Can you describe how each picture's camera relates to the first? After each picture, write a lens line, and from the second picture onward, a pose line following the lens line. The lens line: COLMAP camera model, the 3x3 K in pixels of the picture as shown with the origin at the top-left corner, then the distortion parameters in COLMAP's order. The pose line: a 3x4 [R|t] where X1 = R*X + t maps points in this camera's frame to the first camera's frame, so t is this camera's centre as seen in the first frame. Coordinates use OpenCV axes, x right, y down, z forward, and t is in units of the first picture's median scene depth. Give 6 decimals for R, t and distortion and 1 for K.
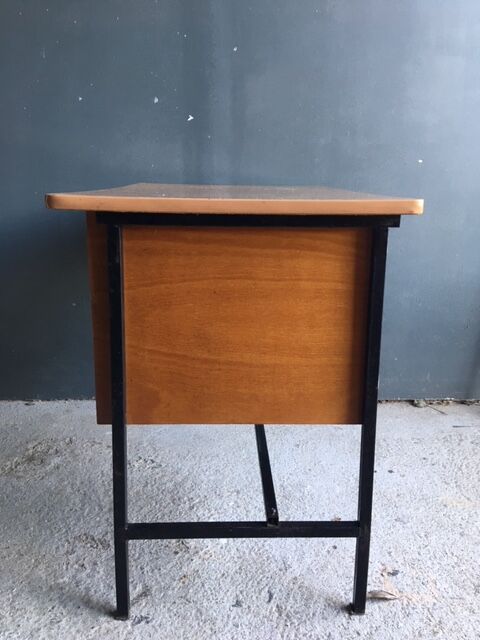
lens RADIAL K [[537.7, 0, 240.0], [0, 537.7, 320.0], [0, 0, 1]] dist [0.118859, -0.177323]
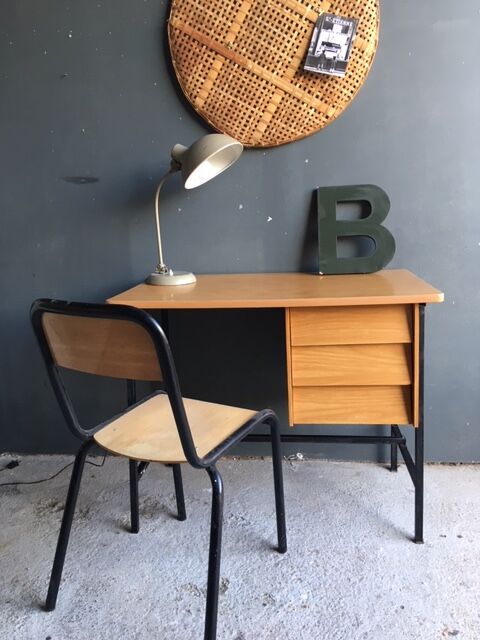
lens RADIAL K [[537.7, 0, 240.0], [0, 537.7, 320.0], [0, 0, 1]] dist [0.118859, -0.177323]
pose [[0.987283, -0.025217, -0.156962, 0.033207], [0.016567, 0.998283, -0.056175, -0.124999], [0.158109, 0.052861, 0.986006, -0.214591]]
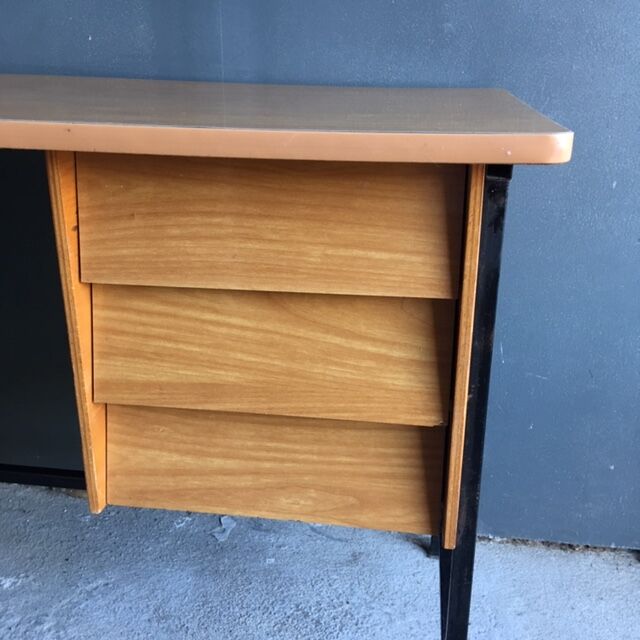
lens RADIAL K [[716.6, 0, 320.0], [0, 716.6, 320.0], [0, 0, 1]] dist [0.134384, -0.222579]
pose [[0.984217, 0.062301, -0.165639, 0.217697], [-0.045650, 0.993685, 0.102499, -0.169685], [0.170979, -0.093319, 0.980845, 0.566667]]
